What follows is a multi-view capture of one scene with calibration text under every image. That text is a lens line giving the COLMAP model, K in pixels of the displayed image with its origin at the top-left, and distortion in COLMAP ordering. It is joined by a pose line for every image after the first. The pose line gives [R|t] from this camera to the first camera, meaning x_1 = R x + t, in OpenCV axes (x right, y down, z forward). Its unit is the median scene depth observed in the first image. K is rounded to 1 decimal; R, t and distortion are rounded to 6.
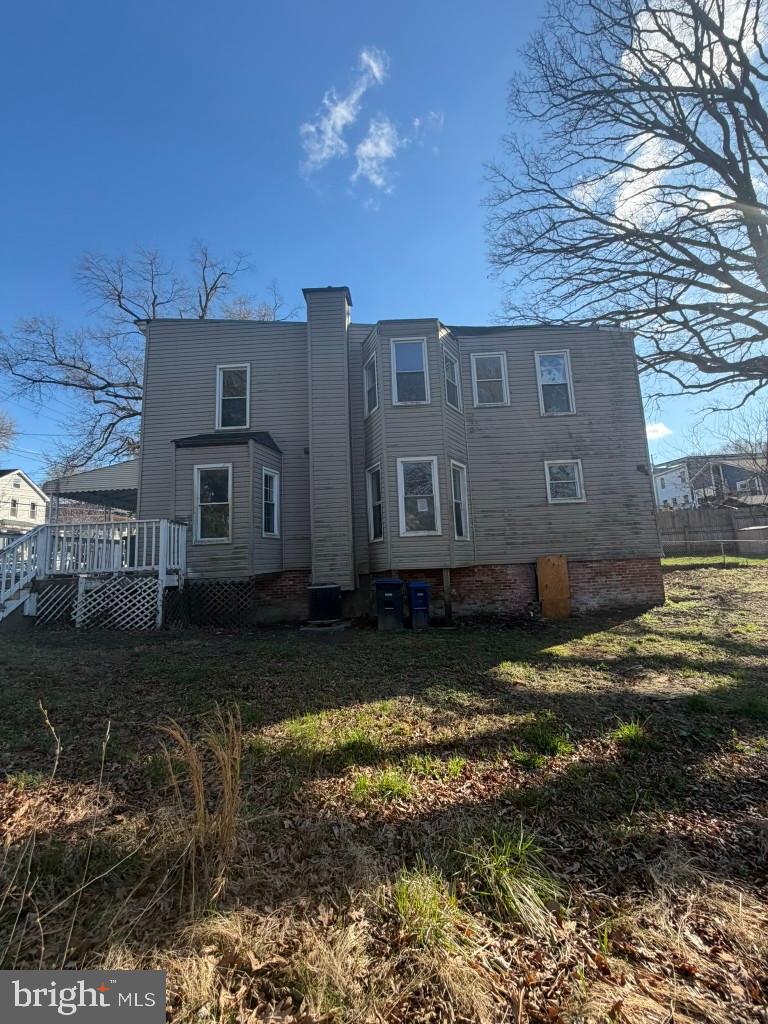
lens RADIAL K [[408.2, 0, 384.1], [0, 408.2, 518.0], [0, 0, 1]] dist [0.002359, 0.001137]
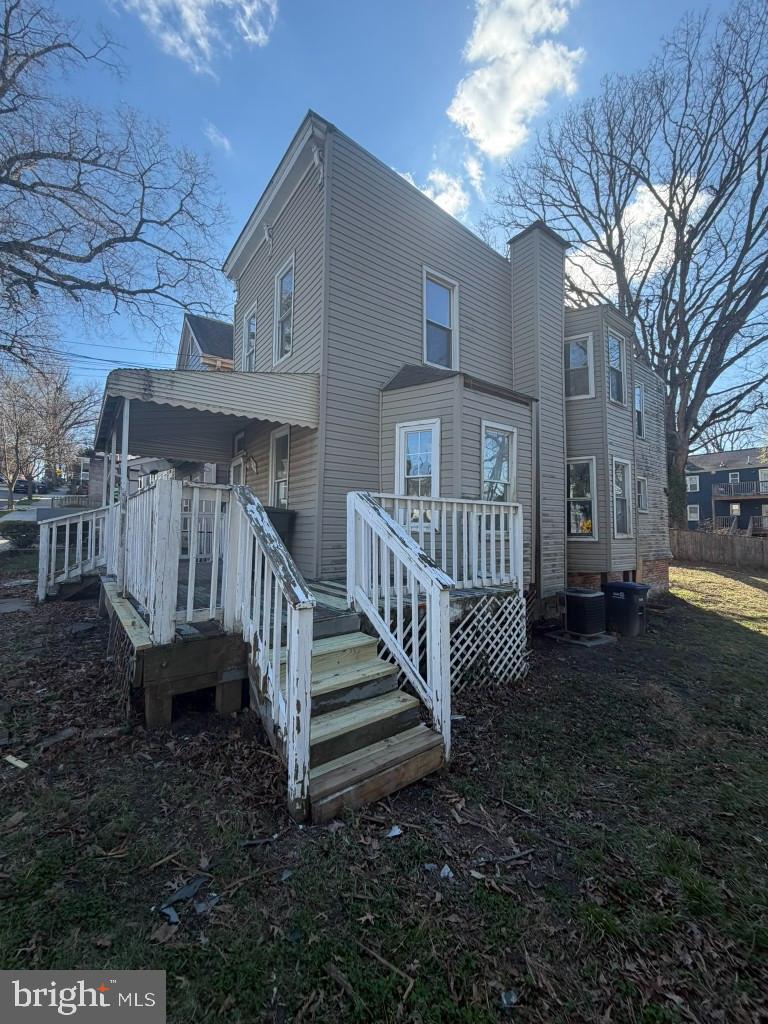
lens RADIAL K [[408.2, 0, 387.2], [0, 408.2, 506.1], [0, 0, 1]] dist [0.002359, 0.001137]
pose [[0.773781, 0.086818, 0.627475, -1.153459], [-0.121989, 0.992445, 0.013118, 0.021410], [-0.621596, -0.086695, 0.778526, 0.647277]]
